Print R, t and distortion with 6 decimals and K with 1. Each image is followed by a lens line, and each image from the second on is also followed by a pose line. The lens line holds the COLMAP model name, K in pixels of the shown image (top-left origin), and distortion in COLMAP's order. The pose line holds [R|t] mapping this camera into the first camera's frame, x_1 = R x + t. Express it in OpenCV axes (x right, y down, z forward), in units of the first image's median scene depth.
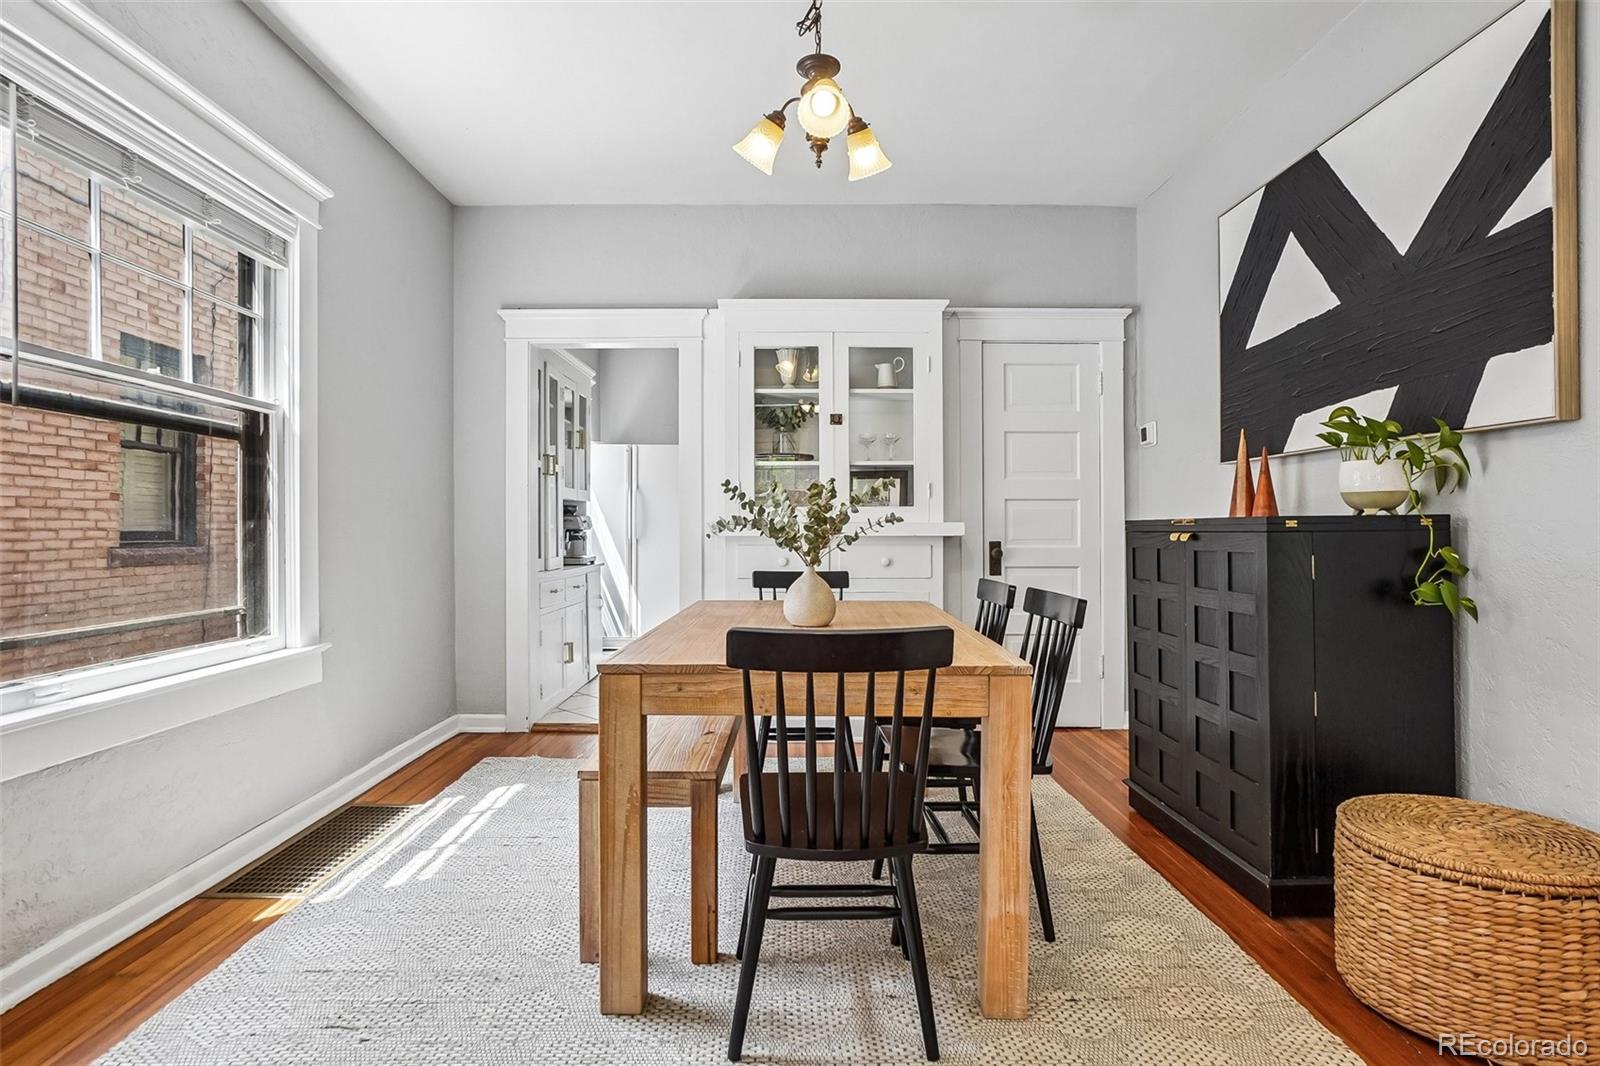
lens RADIAL K [[842.6, 0, 805.1], [0, 842.6, 526.7], [0, 0, 1]] dist [-0.029460, 0.001168]
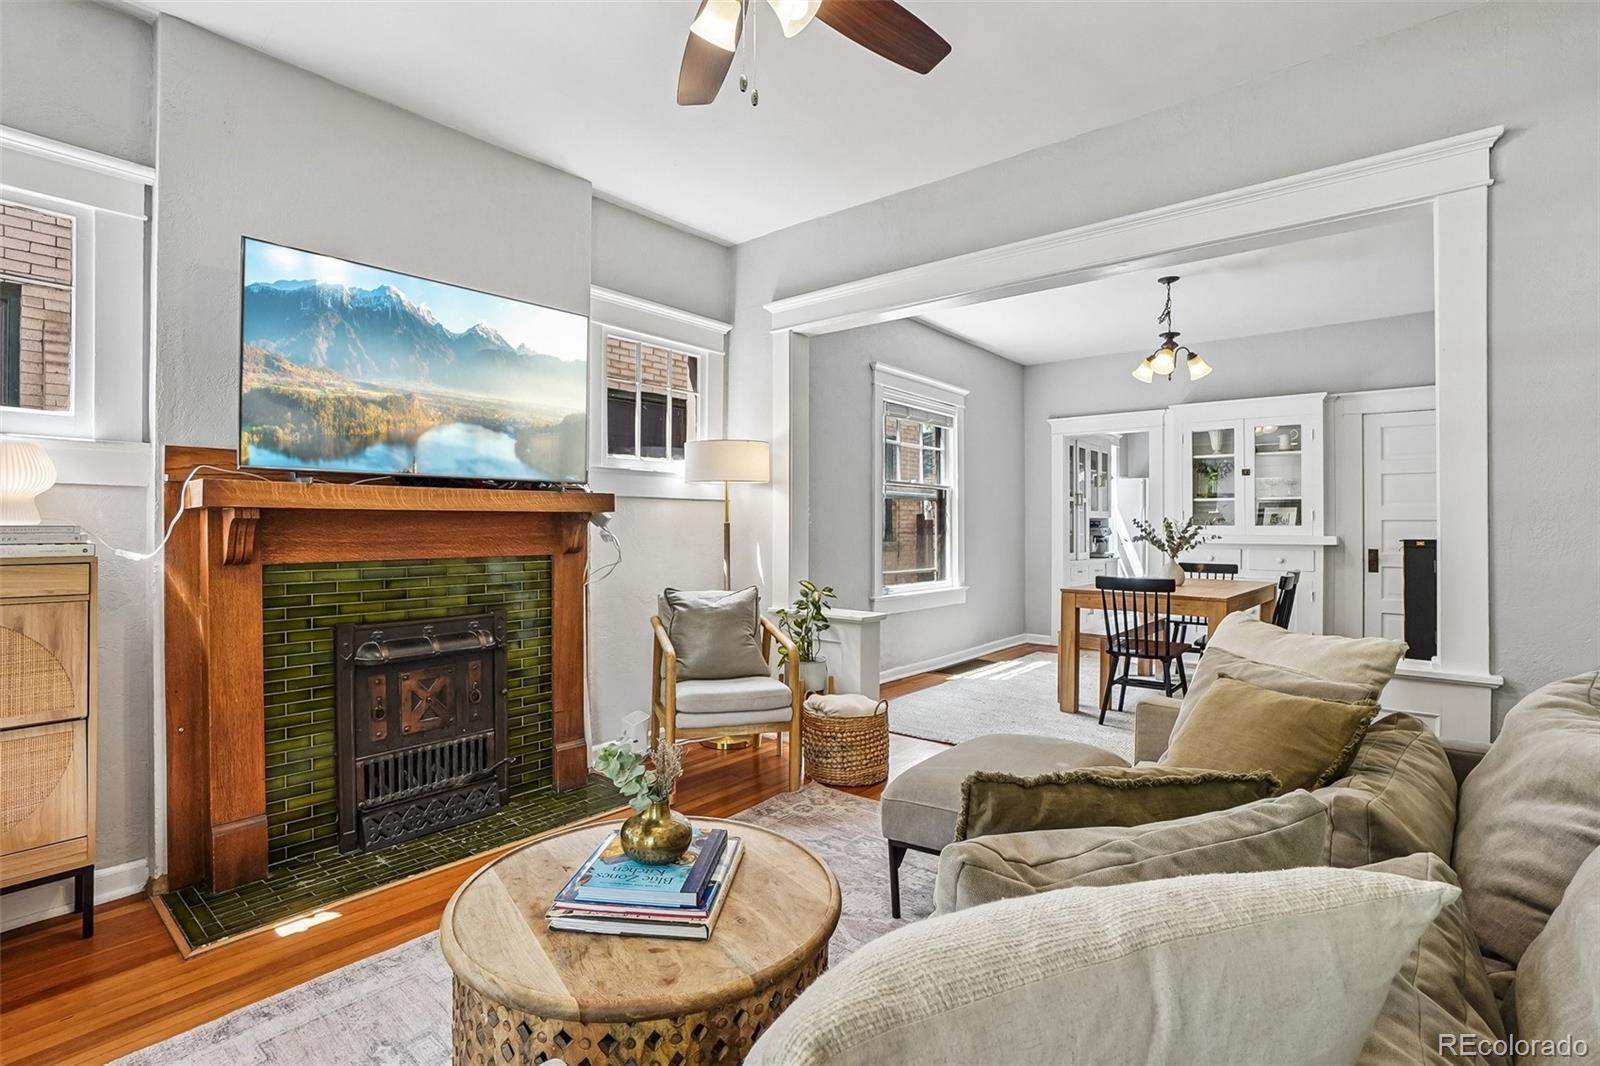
lens RADIAL K [[738.5, 0, 804.8], [0, 738.5, 528.0], [0, 0, 1]] dist [-0.001552, -0.000113]
pose [[0.758697, 0.004060, -0.651431, 0.324248], [-0.002514, 0.999991, 0.003305, -0.022159], [0.651439, -0.000870, 0.758701, -0.655306]]
